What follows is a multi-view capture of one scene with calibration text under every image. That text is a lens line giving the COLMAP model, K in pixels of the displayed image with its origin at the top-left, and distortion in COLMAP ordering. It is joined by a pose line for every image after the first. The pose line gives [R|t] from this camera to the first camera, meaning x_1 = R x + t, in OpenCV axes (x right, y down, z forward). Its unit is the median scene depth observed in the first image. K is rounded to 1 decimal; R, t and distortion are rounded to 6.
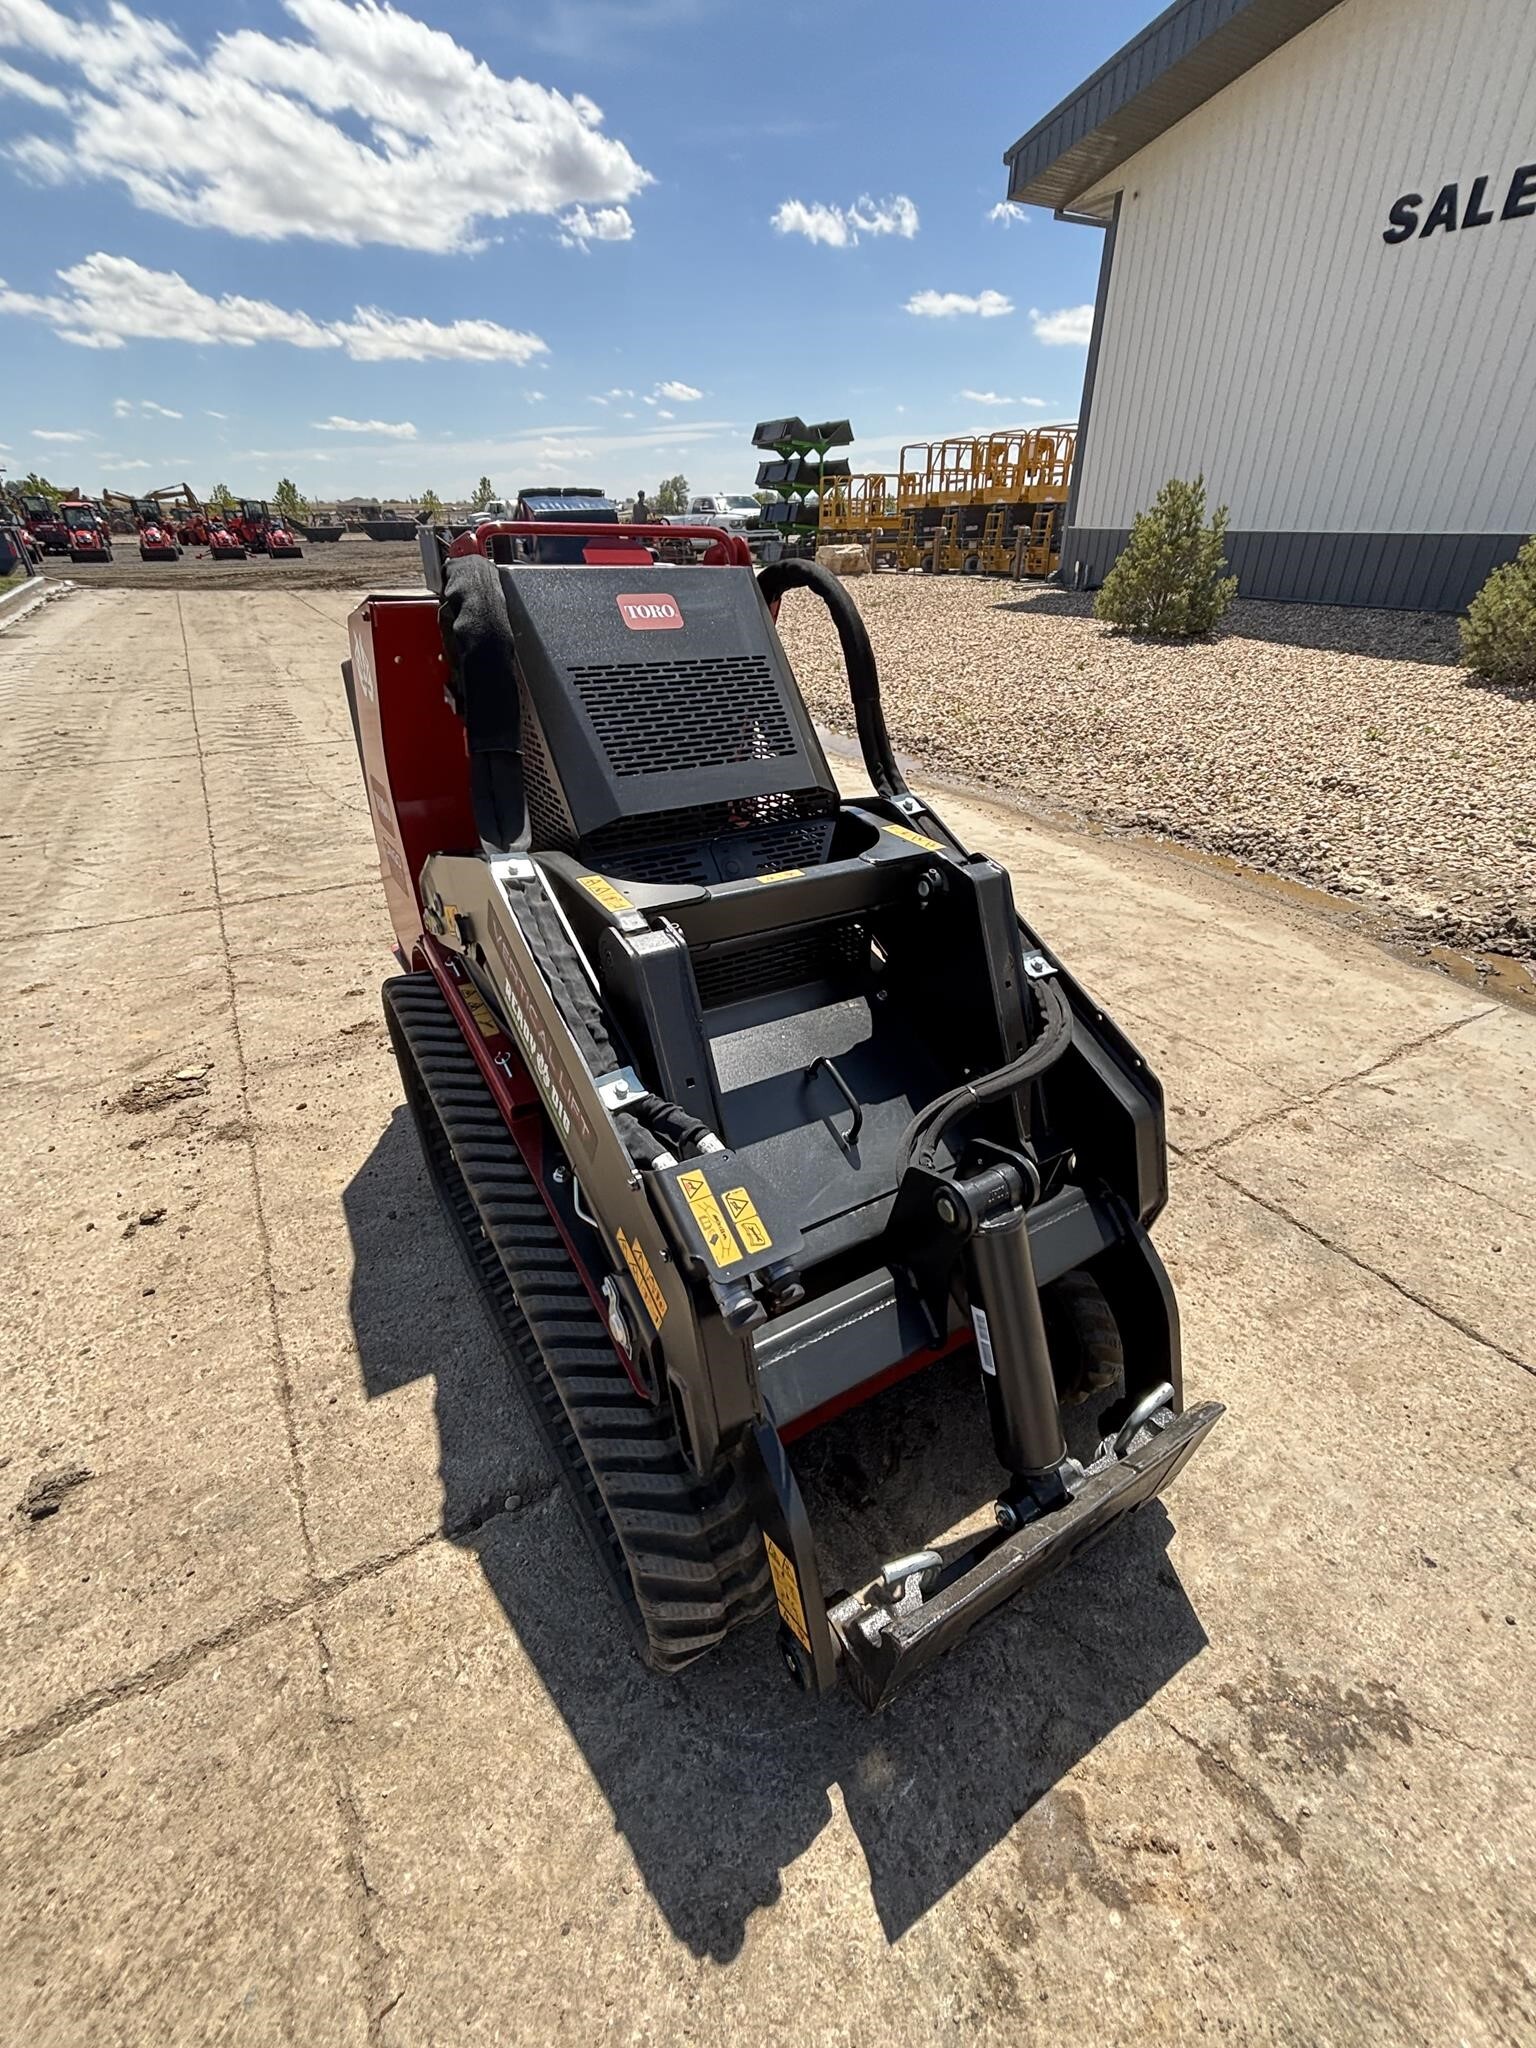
lens RADIAL K [[868.3, 0, 773.2], [0, 868.3, 1021.0], [0, 0, 1]] dist [-0.016165, 0.009420]
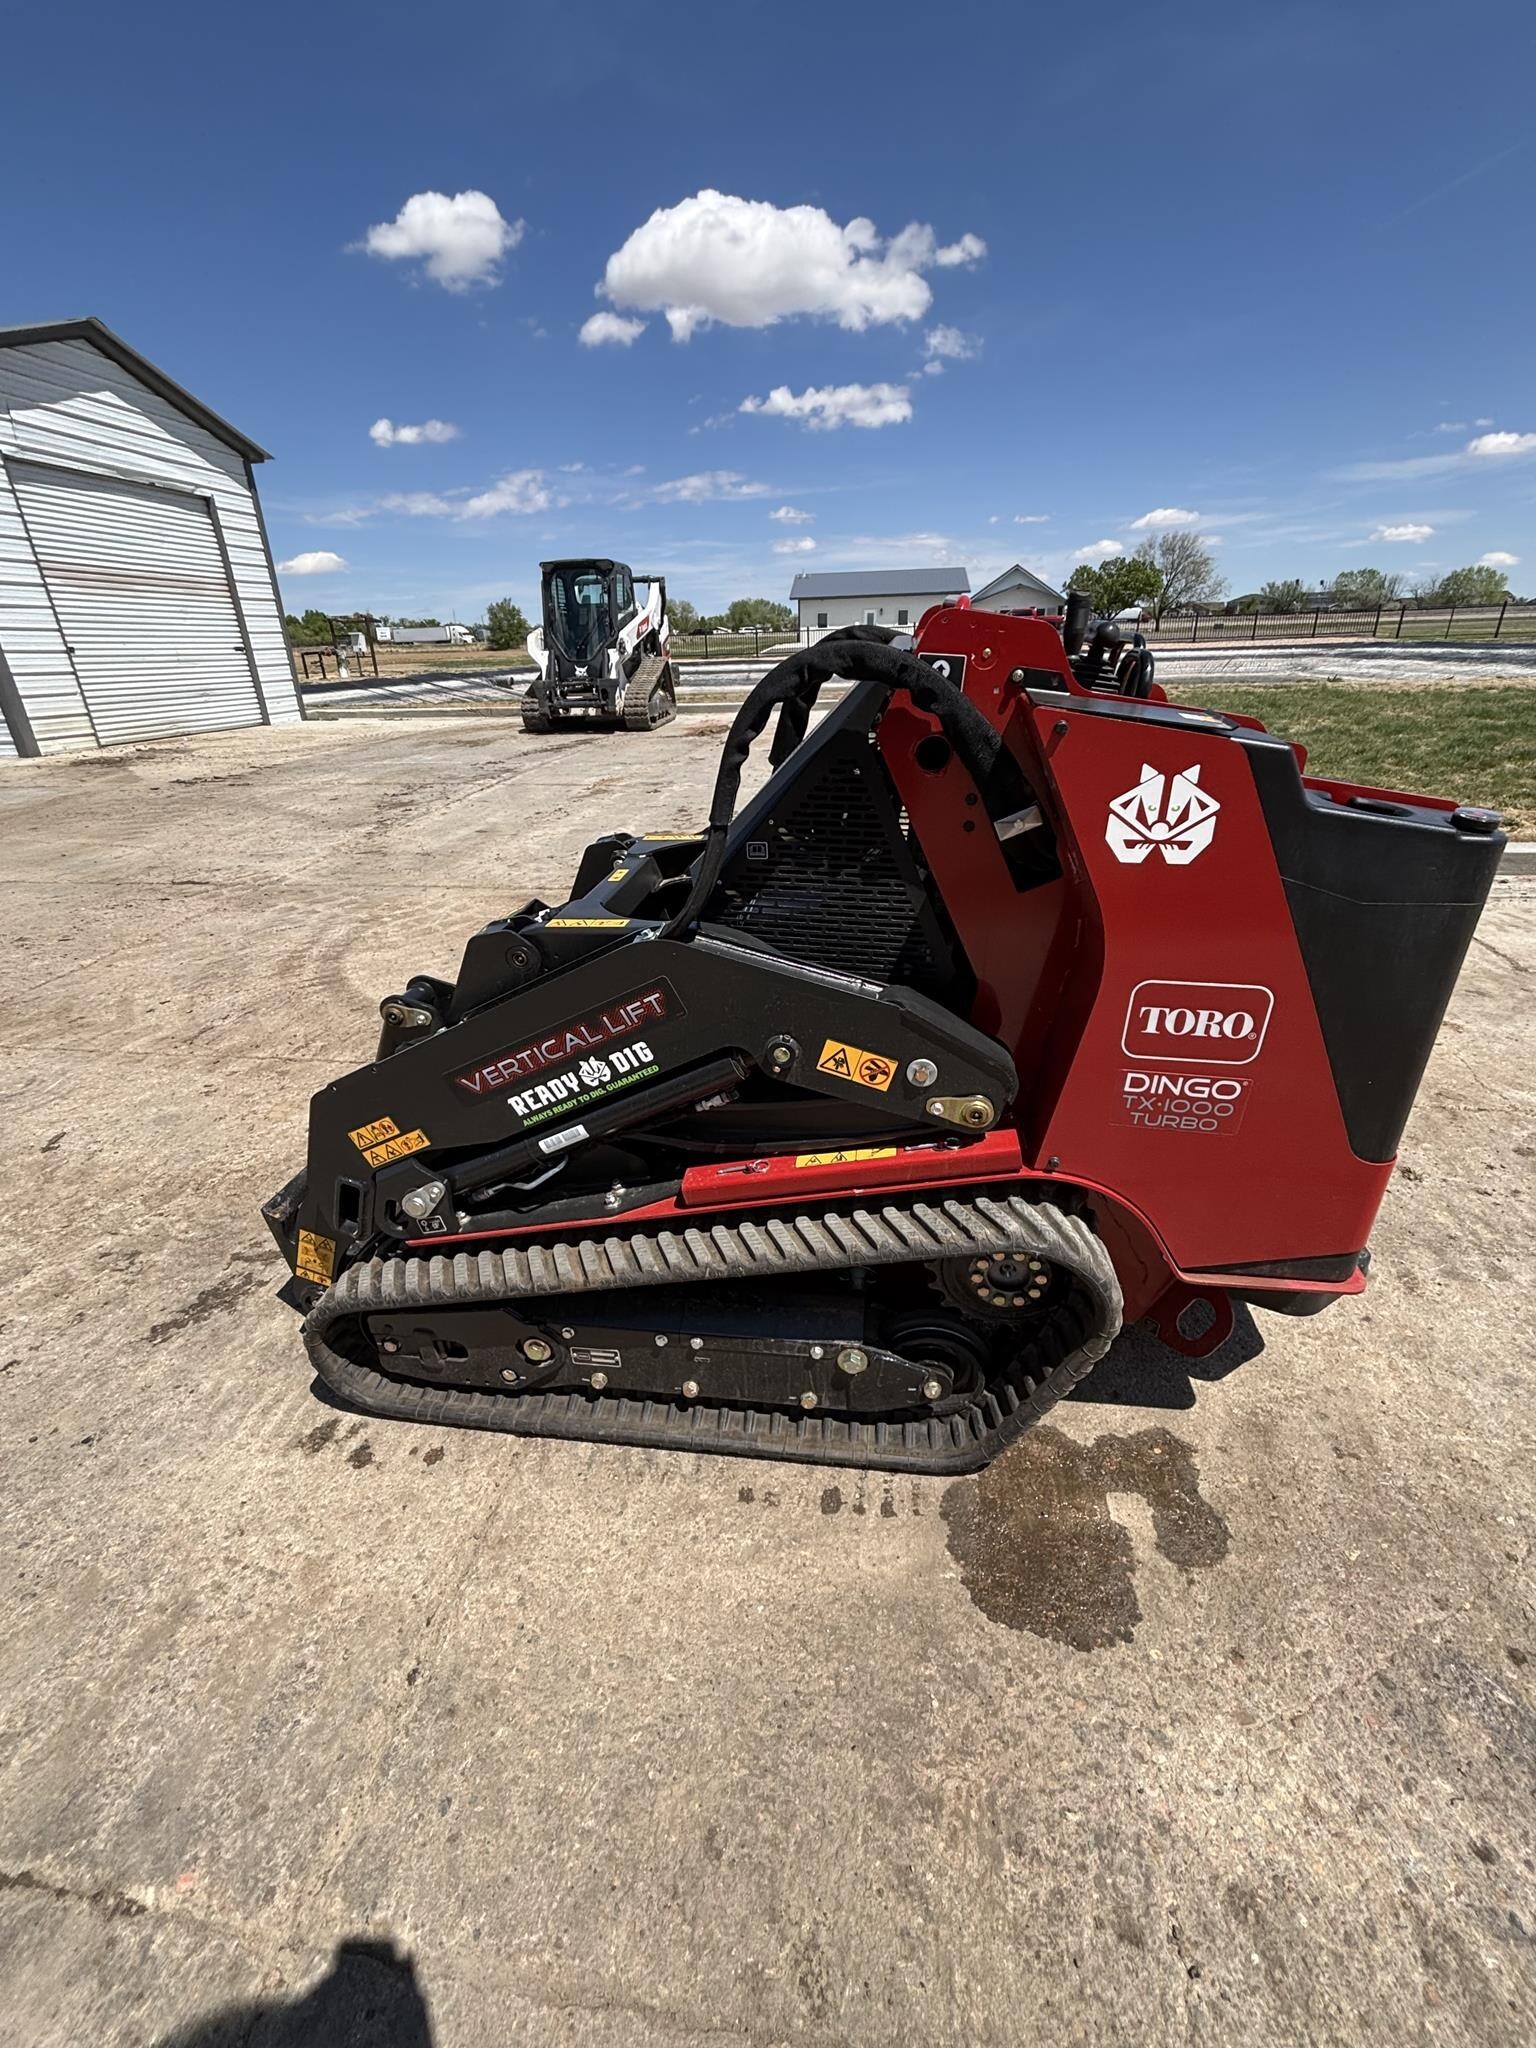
lens RADIAL K [[870.8, 0, 773.4], [0, 870.8, 1020.4], [0, 0, 1]] dist [-0.018575, 0.011231]
pose [[-0.638629, 0.334050, -0.693227, 0.713153], [-0.359672, 0.666825, 0.652672, -0.821246], [0.680286, 0.666149, -0.305706, 1.476574]]
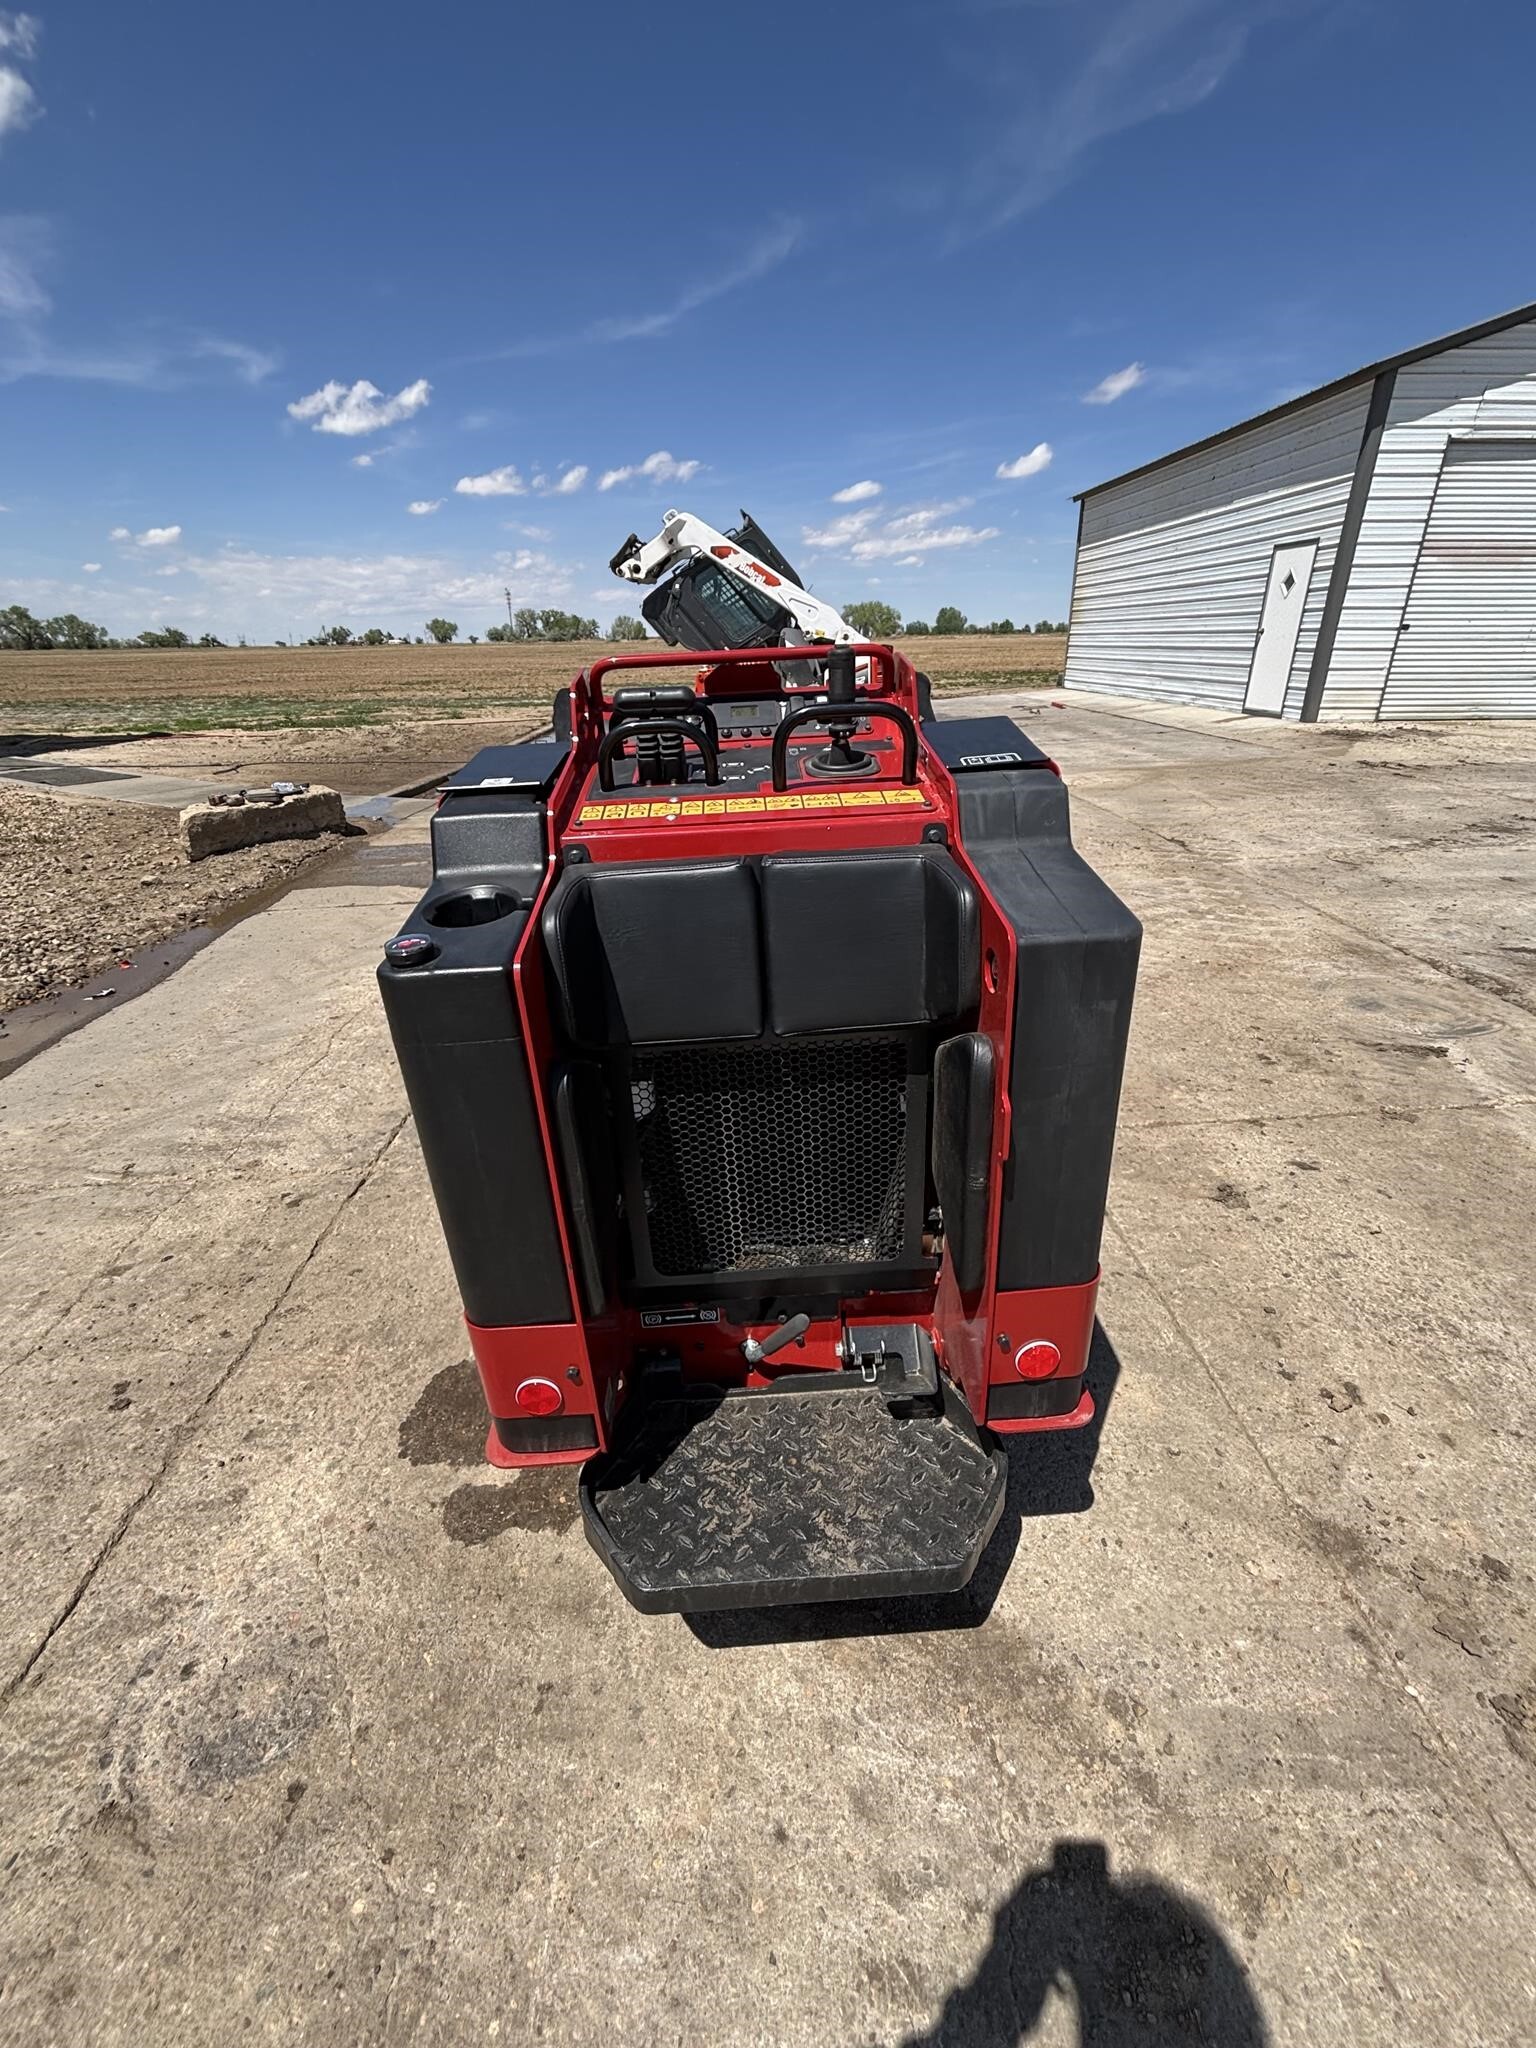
lens RADIAL K [[874.1, 0, 774.6], [0, 874.1, 1018.3], [0, 0, 1]] dist [-0.020323, 0.013209]
pose [[-0.873510, -0.180151, 0.452246, -0.719080], [0.260442, 0.611928, 0.746803, -1.040618], [-0.411279, 0.770123, -0.487606, 1.774194]]
